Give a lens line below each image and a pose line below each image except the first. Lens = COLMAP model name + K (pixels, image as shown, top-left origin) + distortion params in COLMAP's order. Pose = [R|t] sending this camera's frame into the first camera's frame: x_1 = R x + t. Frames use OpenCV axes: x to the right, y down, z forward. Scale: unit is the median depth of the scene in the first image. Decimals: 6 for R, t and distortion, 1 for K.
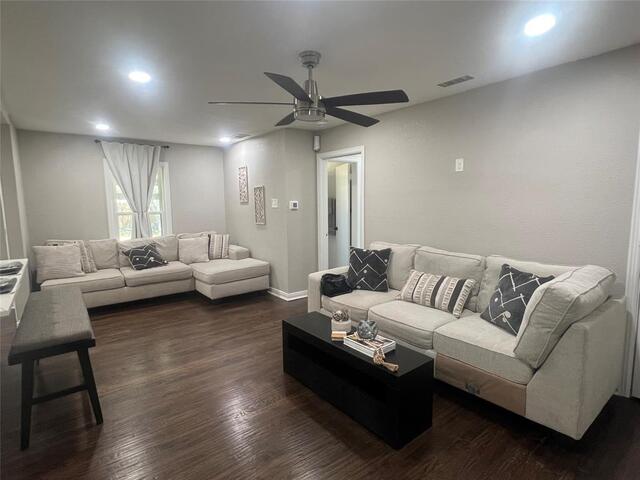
lens RADIAL K [[339.3, 0, 319.4], [0, 339.3, 241.5], [0, 0, 1]] dist [-0.001873, 0.000319]
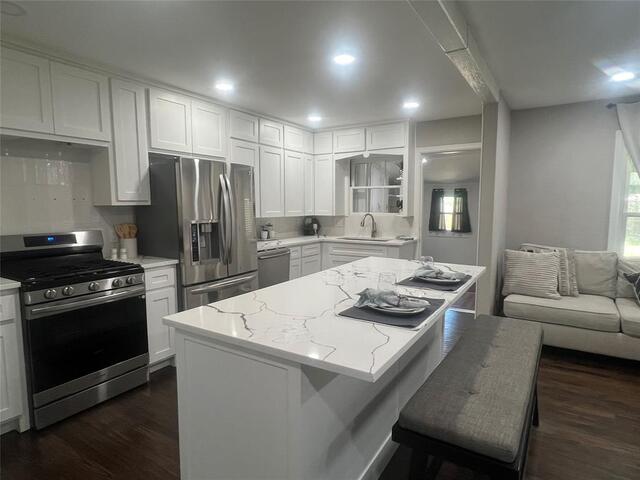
lens RADIAL K [[372.2, 0, 315.1], [0, 372.2, 242.6], [0, 0, 1]] dist [0.001393, -0.002497]
pose [[0.326958, 0.105442, -0.939138, -0.135201], [-0.106654, 0.991524, 0.074193, -0.019115], [0.939001, 0.075905, 0.335433, 0.240388]]
